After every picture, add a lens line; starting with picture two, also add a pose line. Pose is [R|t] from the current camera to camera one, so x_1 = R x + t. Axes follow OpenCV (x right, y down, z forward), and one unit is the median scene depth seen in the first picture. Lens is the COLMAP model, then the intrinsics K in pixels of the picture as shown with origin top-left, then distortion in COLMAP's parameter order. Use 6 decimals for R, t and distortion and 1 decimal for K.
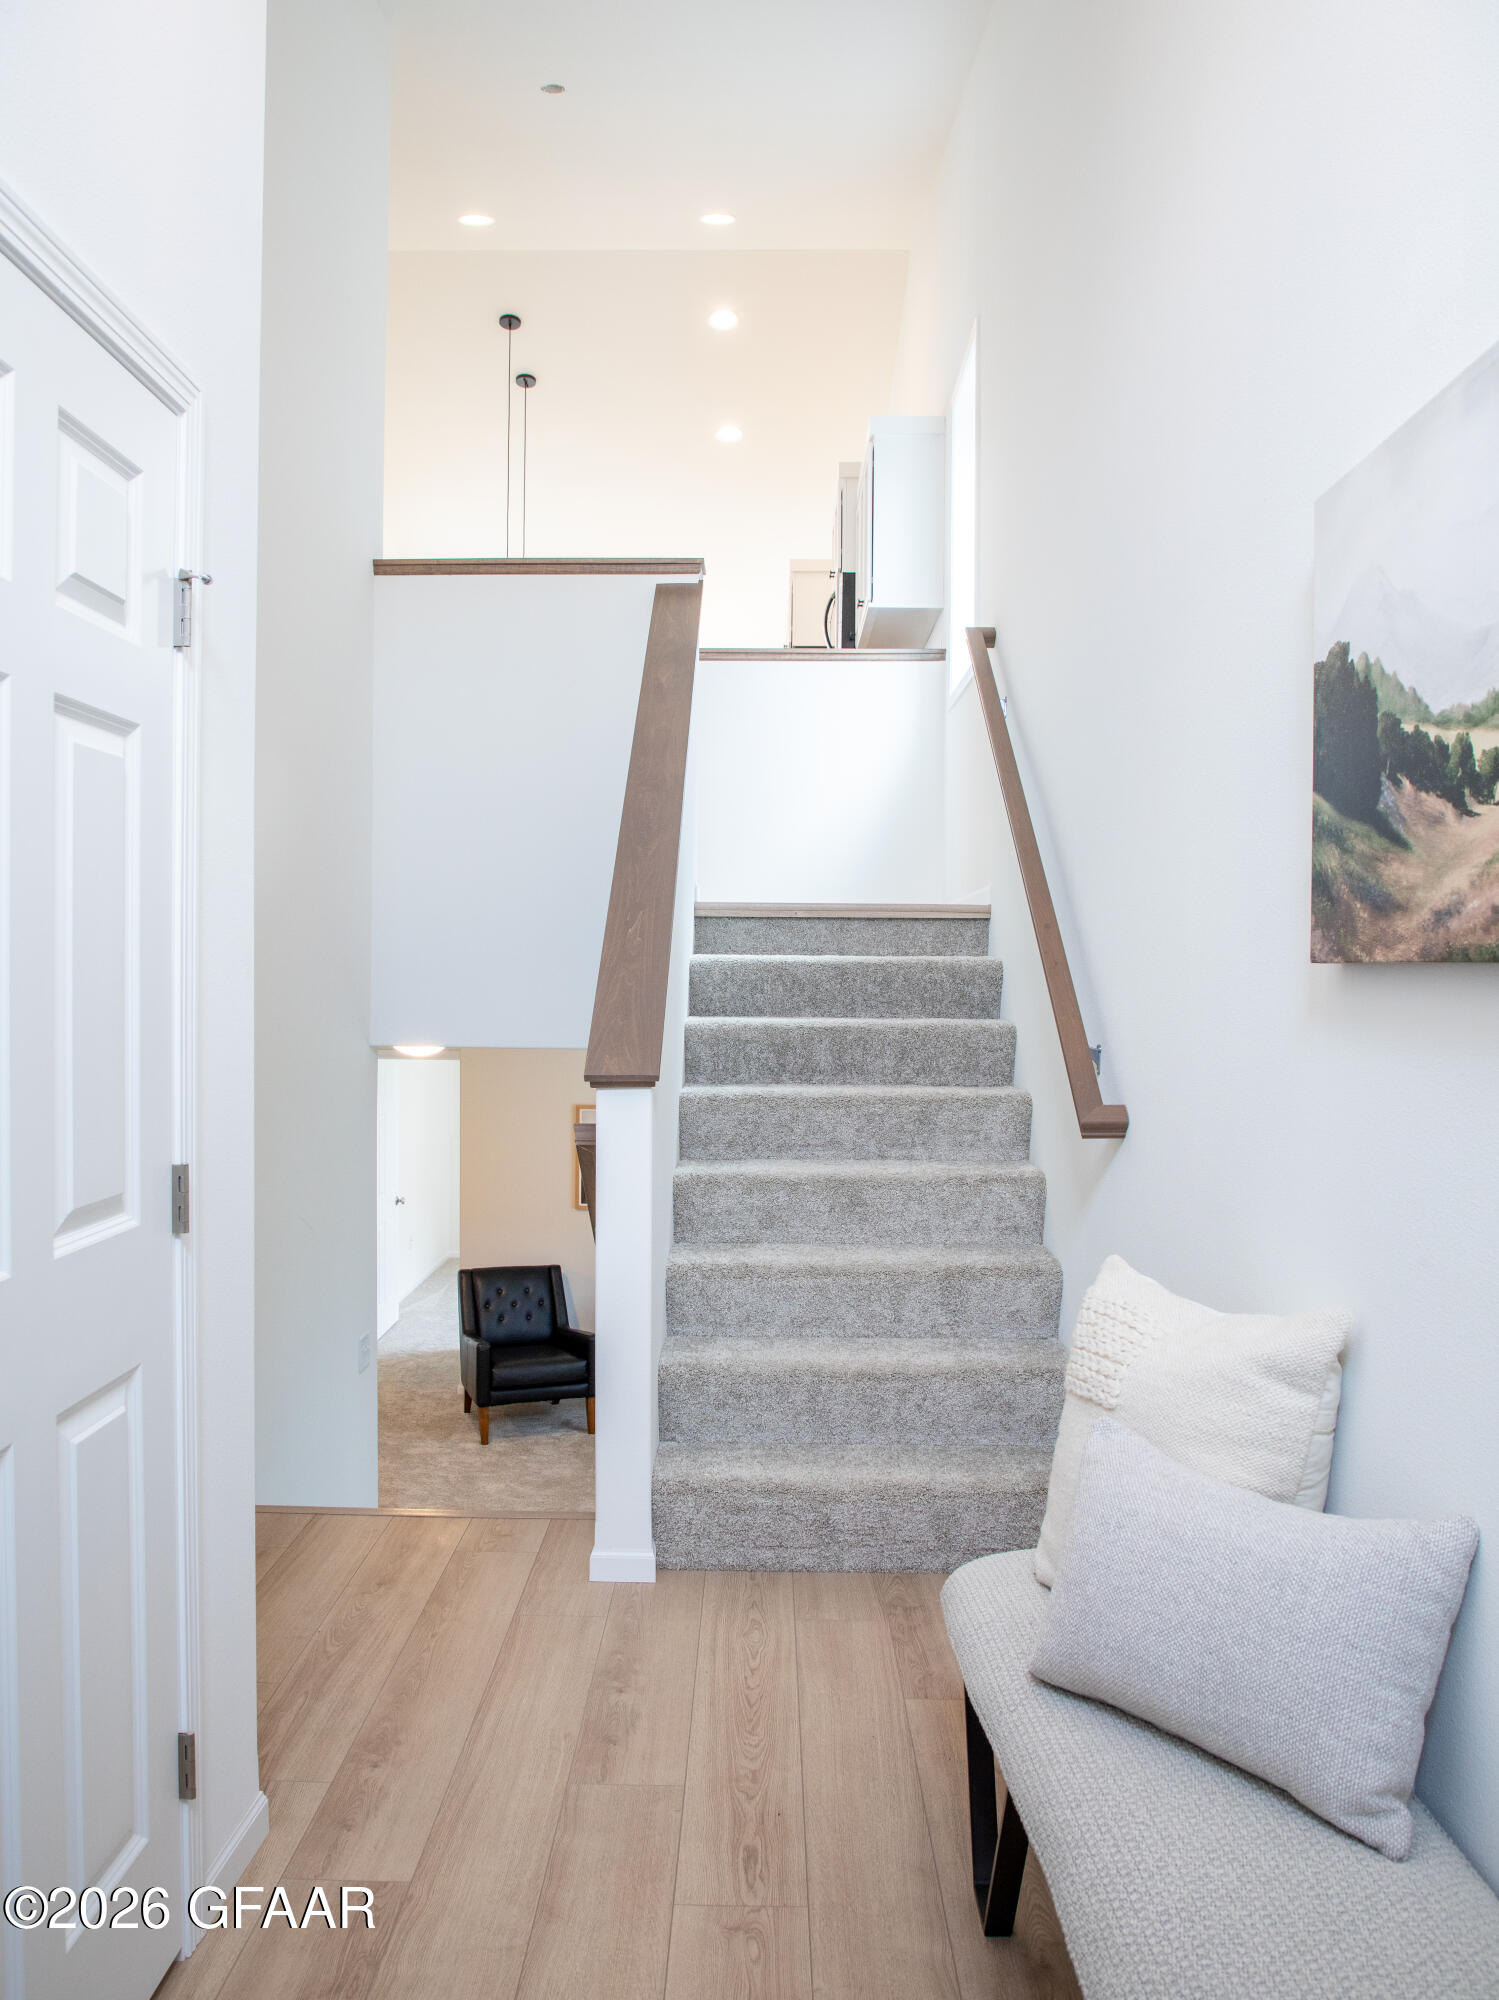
lens RADIAL K [[1565.8, 0, 745.6], [0, 1565.8, 1011.2], [0, 0, 1]] dist [-0.046281, -0.001892]
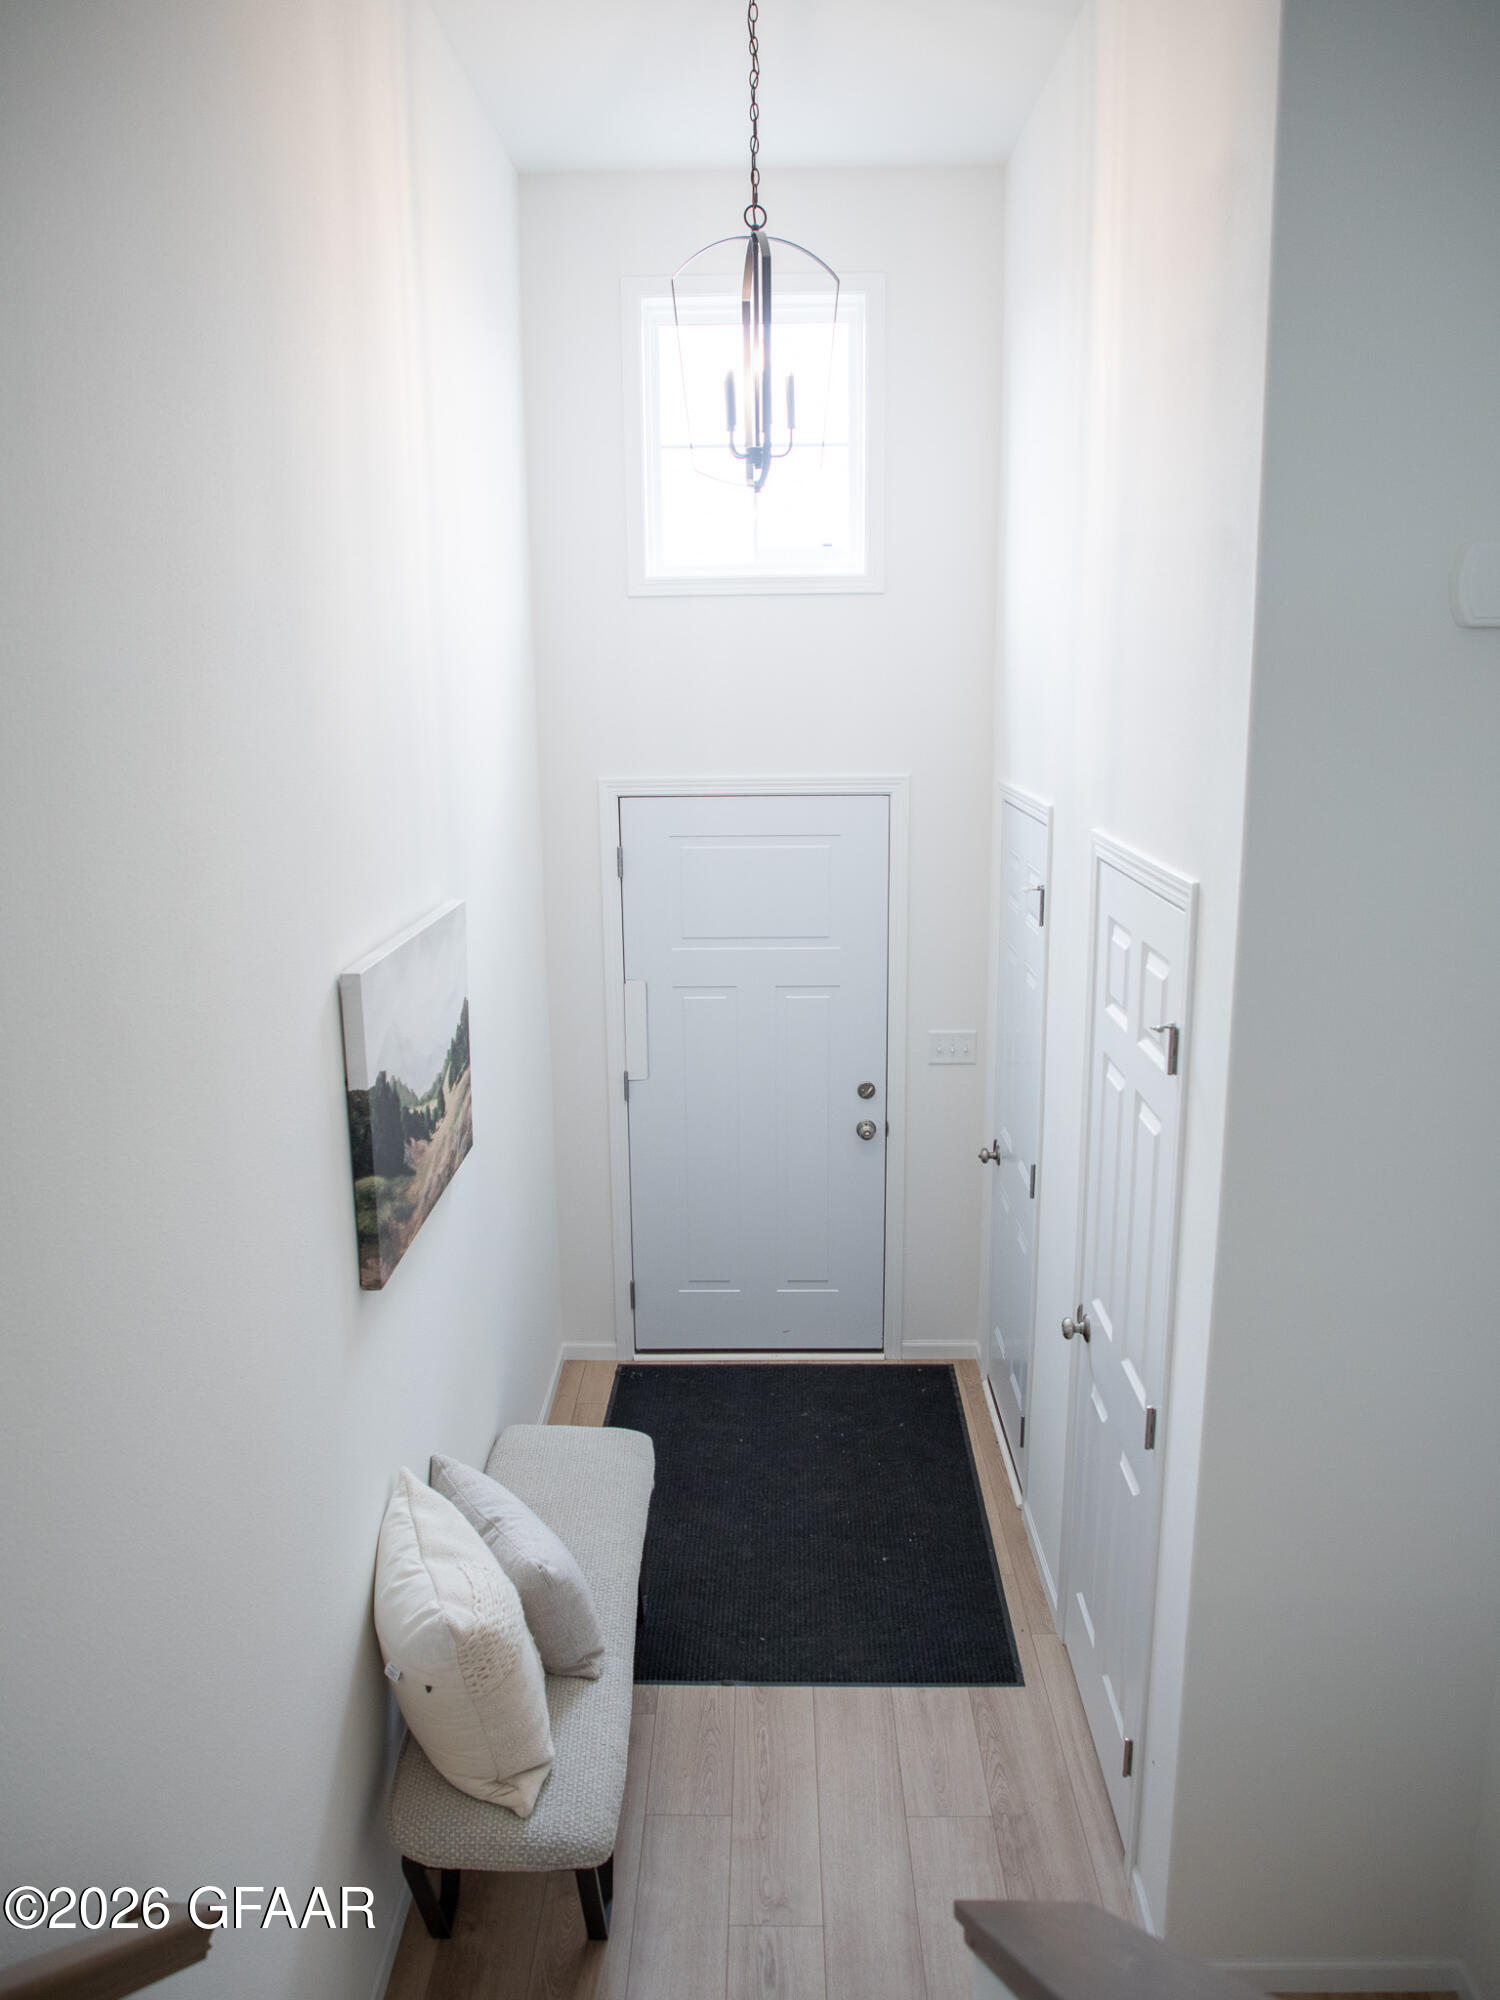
lens RADIAL K [[1565.8, 0, 749.8], [0, 1565.8, 1001.6], [0, 0, 1]] dist [-0.046281, -0.001892]
pose [[-0.999991, 0.002344, -0.003422, 0.008258], [0.001486, 0.972688, 0.232111, -0.199596], [0.003872, 0.232104, -0.972683, 0.749111]]
